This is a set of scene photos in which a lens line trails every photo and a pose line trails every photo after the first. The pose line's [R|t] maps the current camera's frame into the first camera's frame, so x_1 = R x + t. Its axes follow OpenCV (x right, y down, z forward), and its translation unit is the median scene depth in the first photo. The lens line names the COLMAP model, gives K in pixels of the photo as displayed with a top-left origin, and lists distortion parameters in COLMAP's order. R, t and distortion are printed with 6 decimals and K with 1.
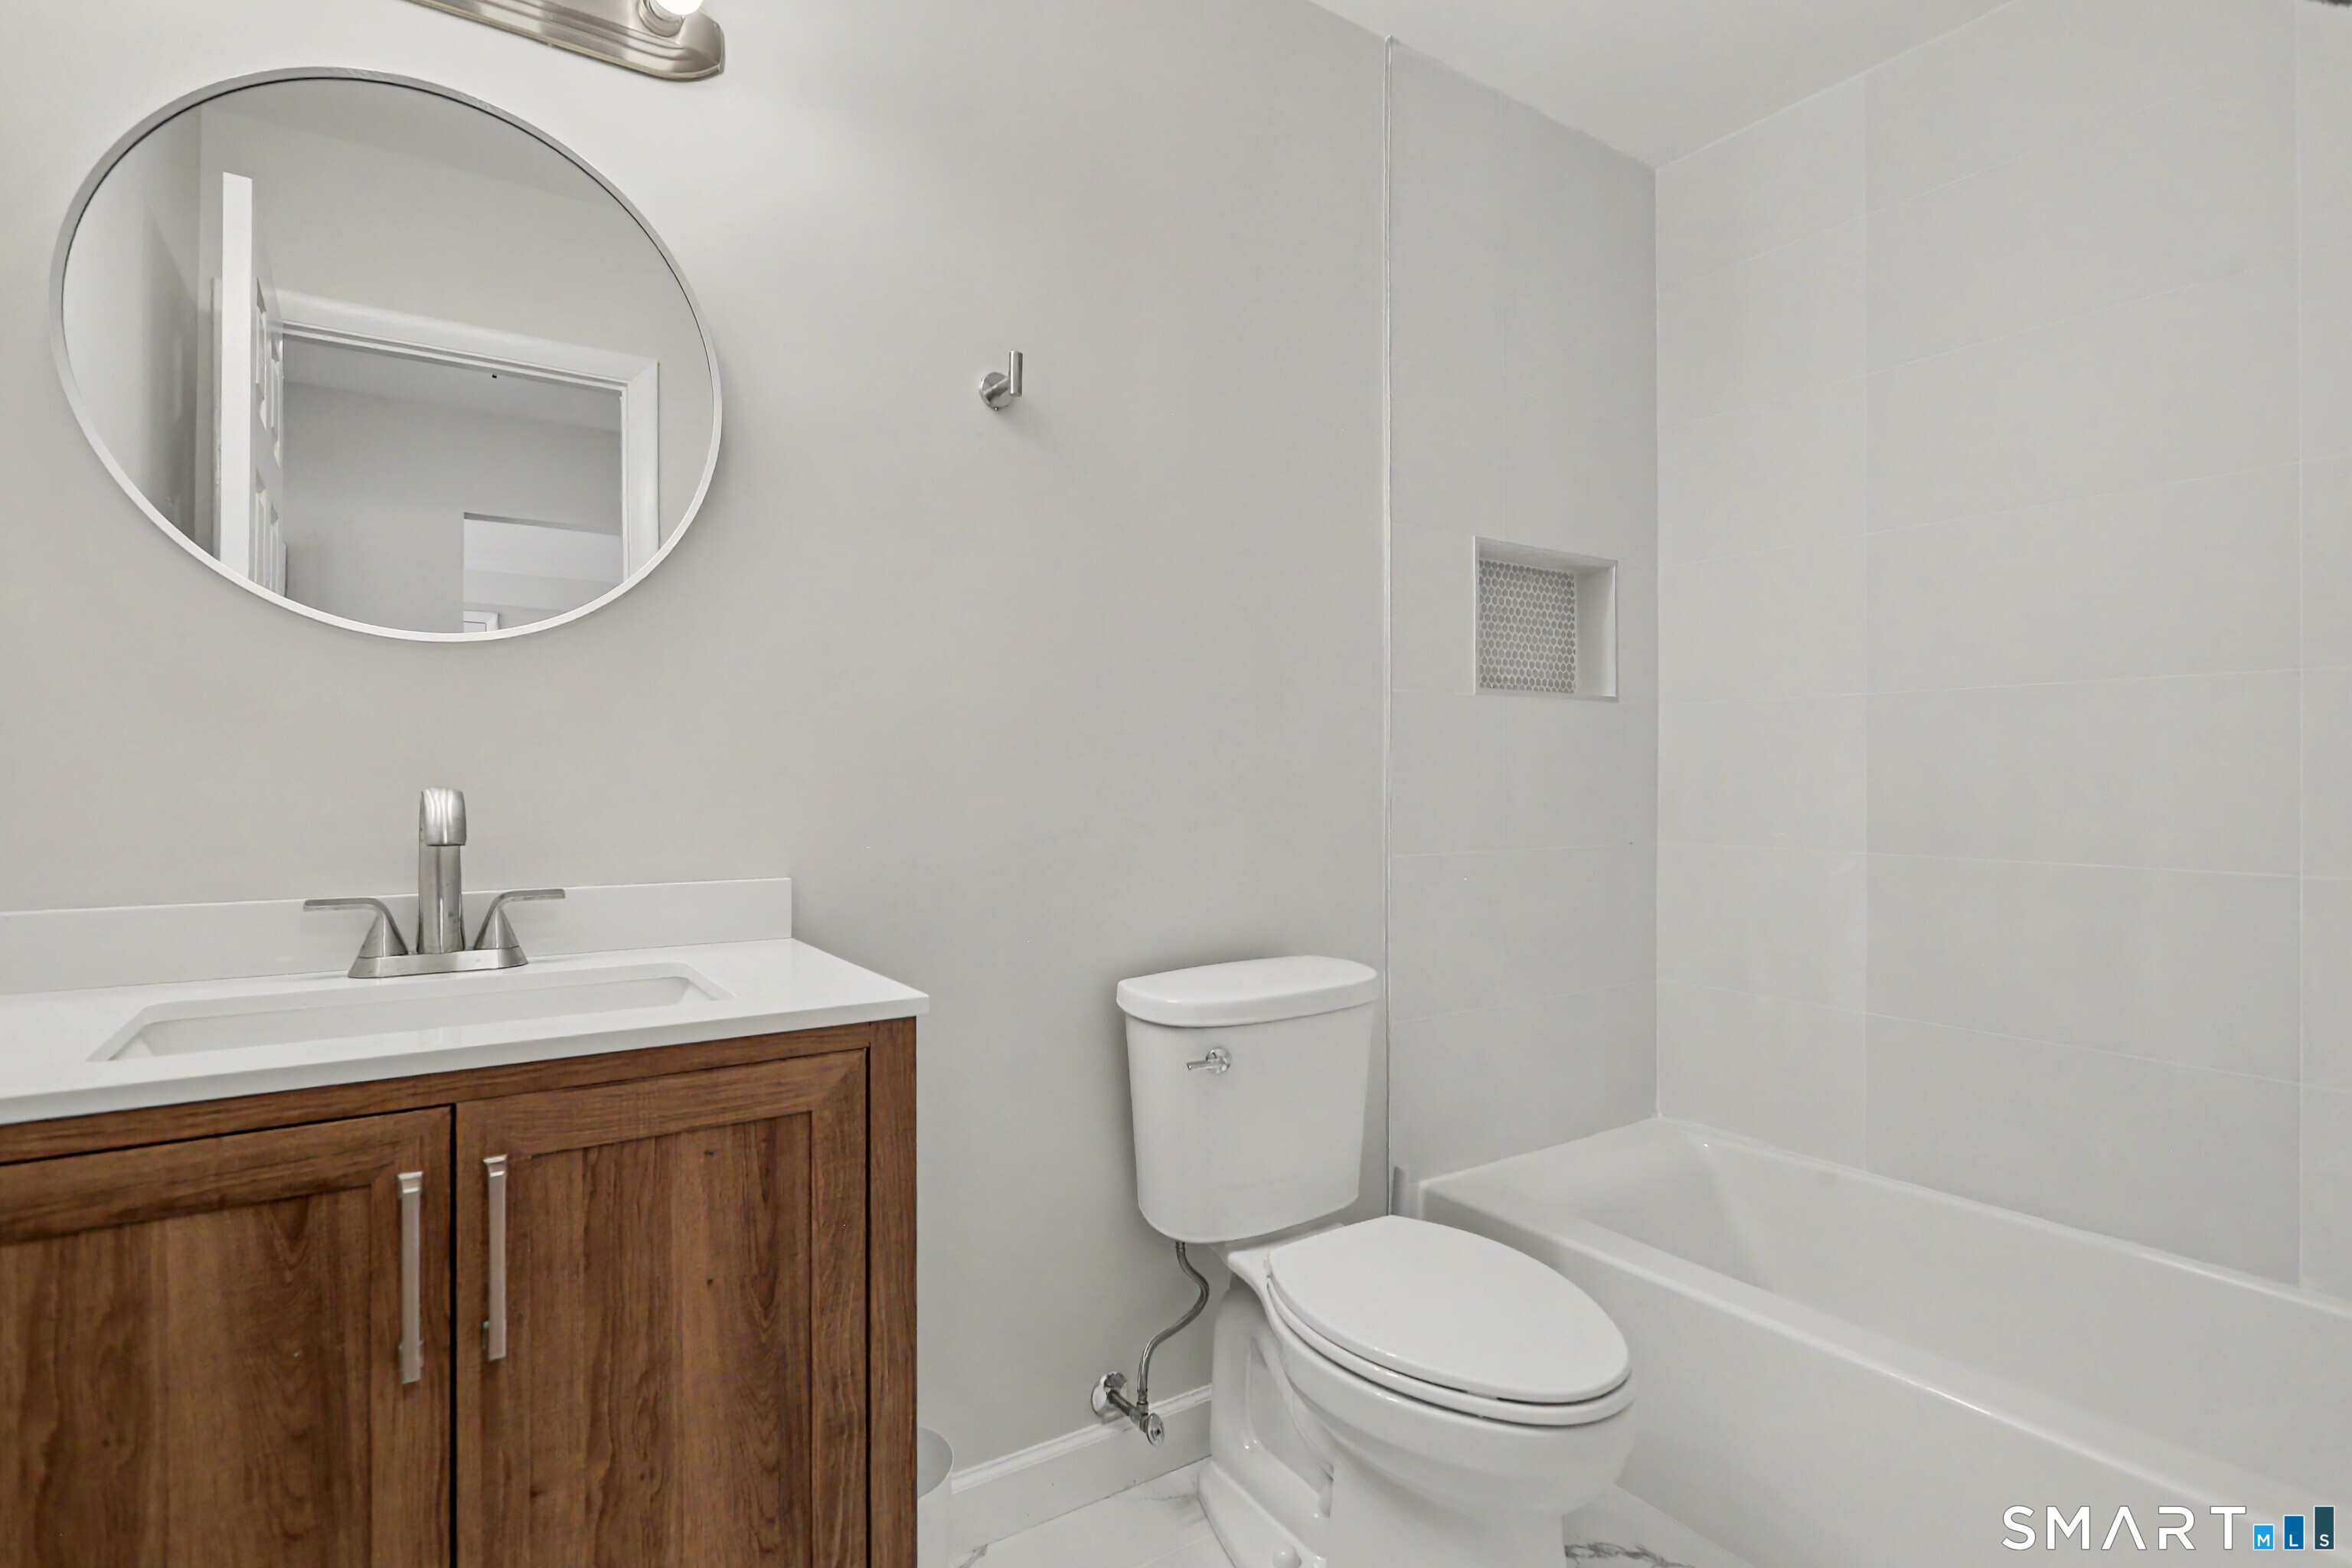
lens RADIAL K [[1127.9, 0, 1185.4], [0, 1127.9, 756.9], [0, 0, 1]] dist [-0.019408, 0.008682]
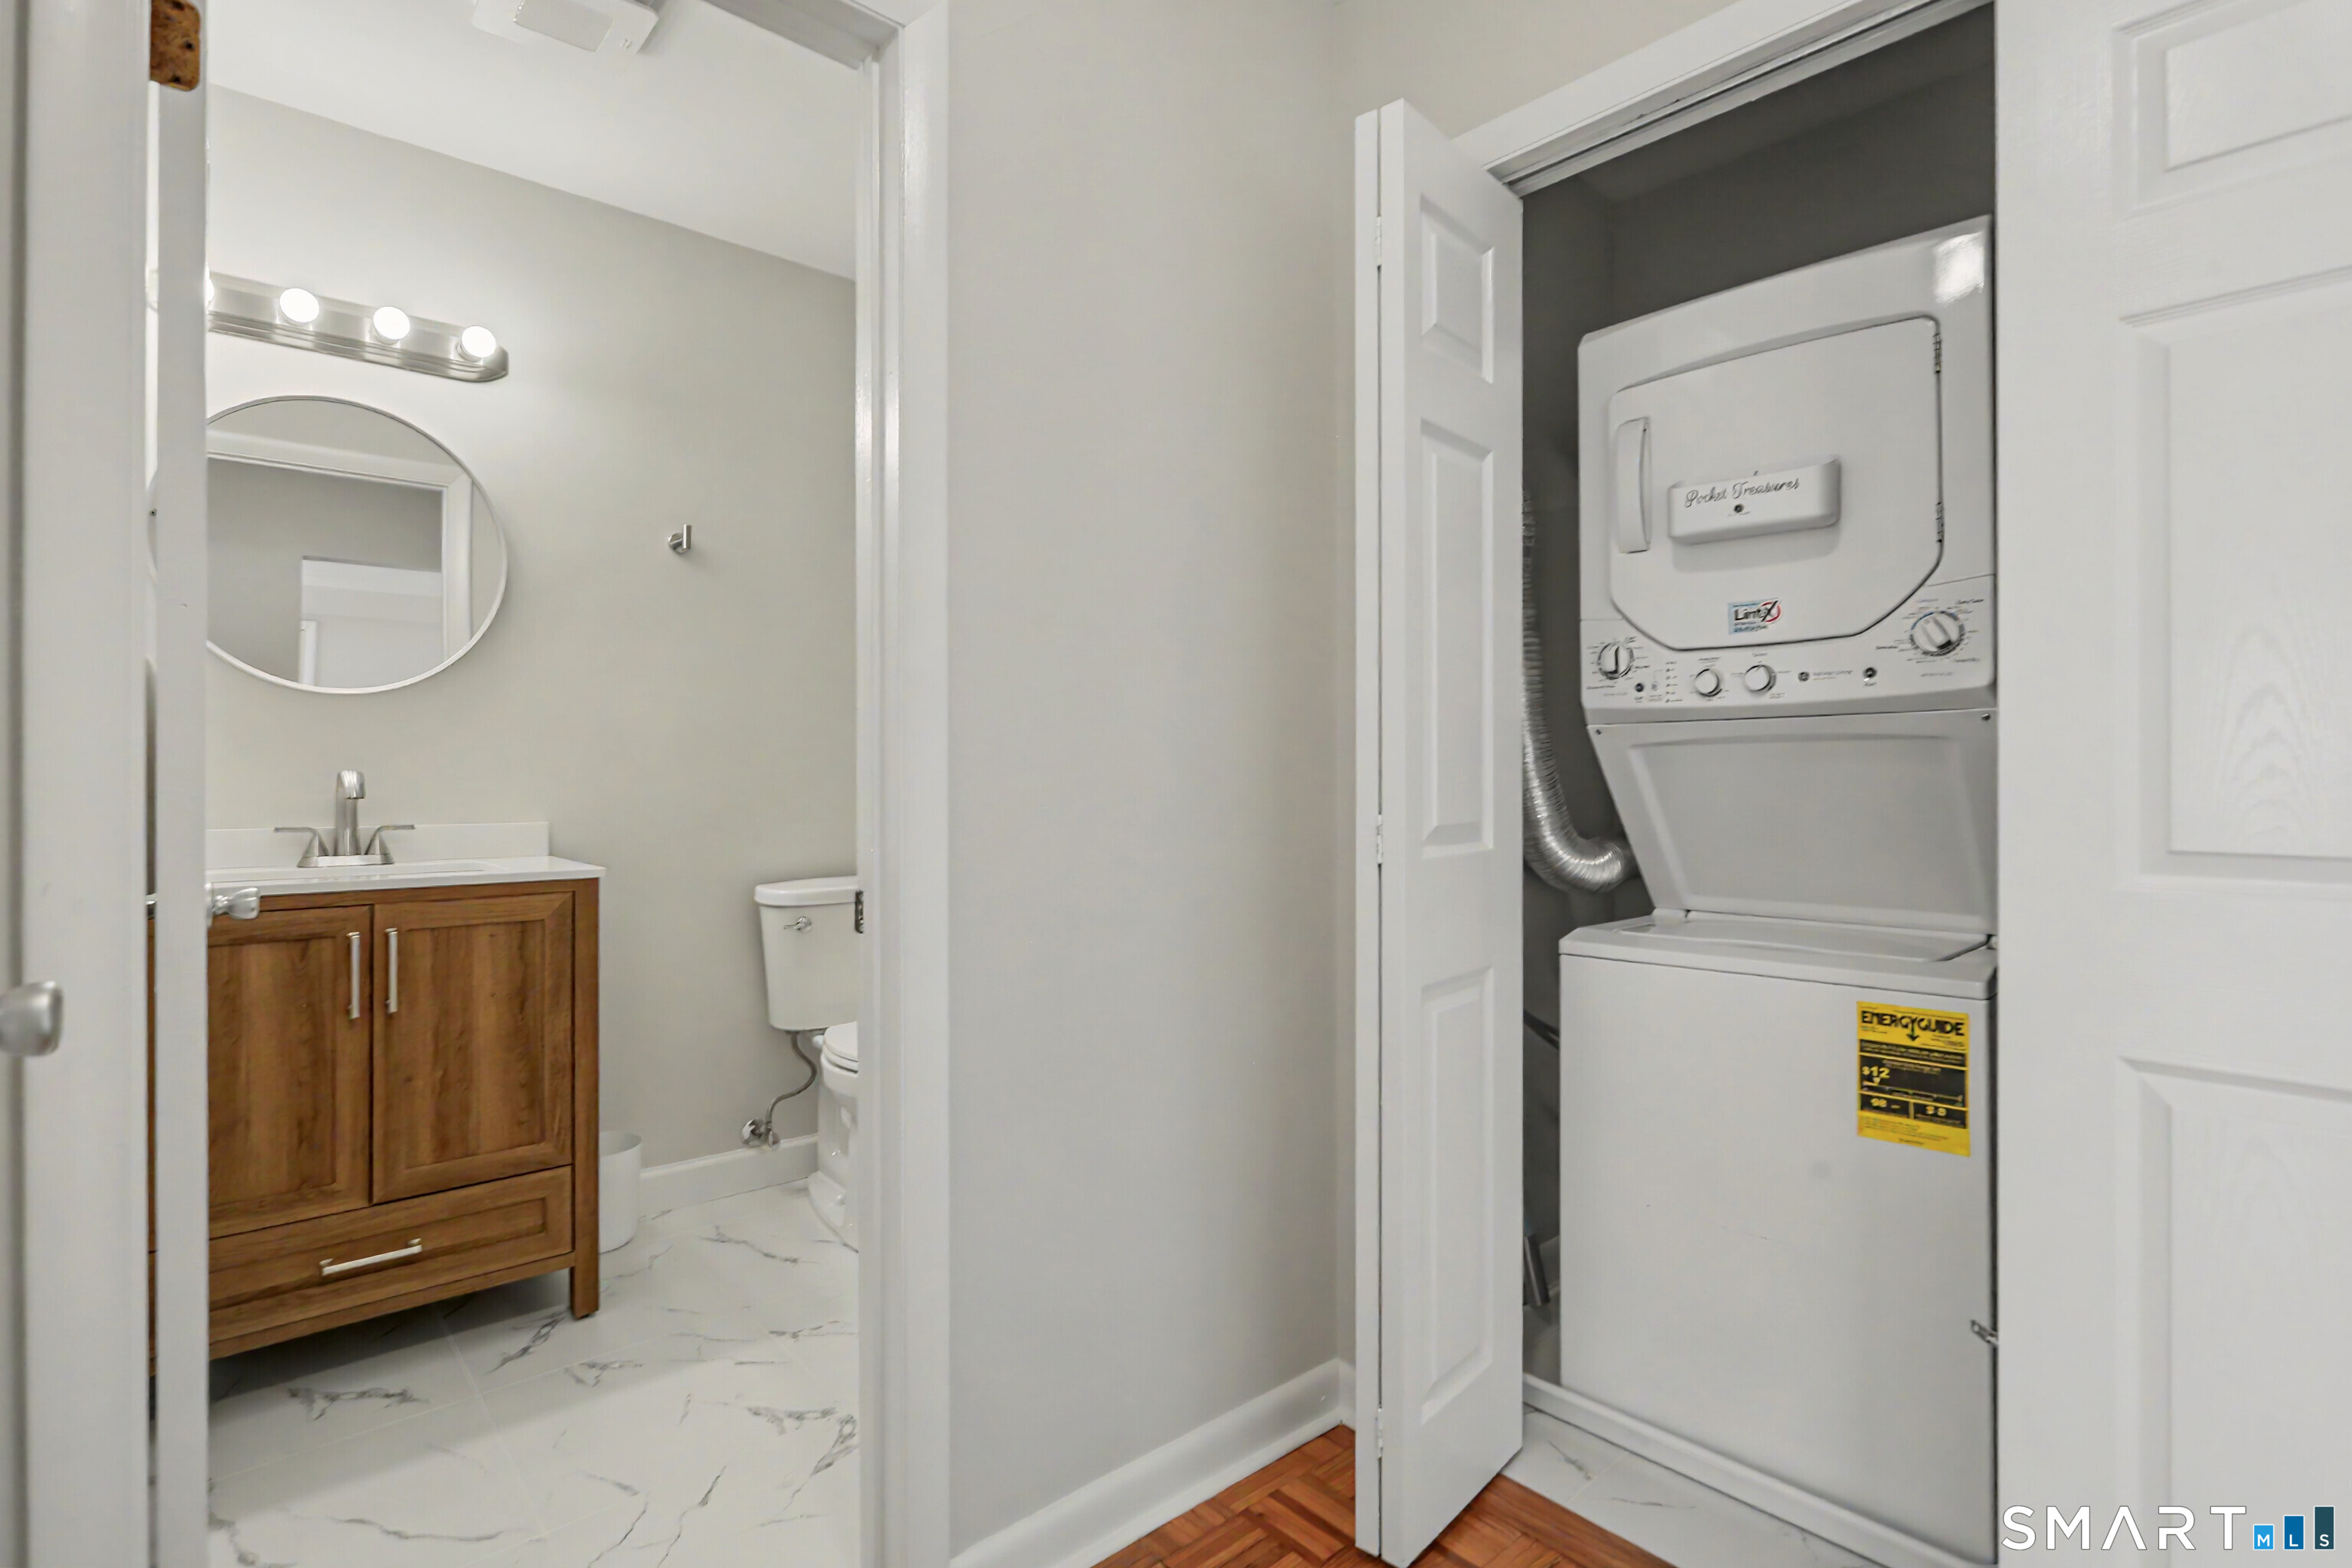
lens RADIAL K [[1127.9, 0, 1185.4], [0, 1127.9, 756.9], [0, 0, 1]] dist [-0.019408, 0.008682]
pose [[0.992038, 0.001730, 0.125930, 0.625350], [-0.001817, 0.999998, 0.000576, 0.001299], [-0.125929, -0.000801, 0.992039, -1.305850]]
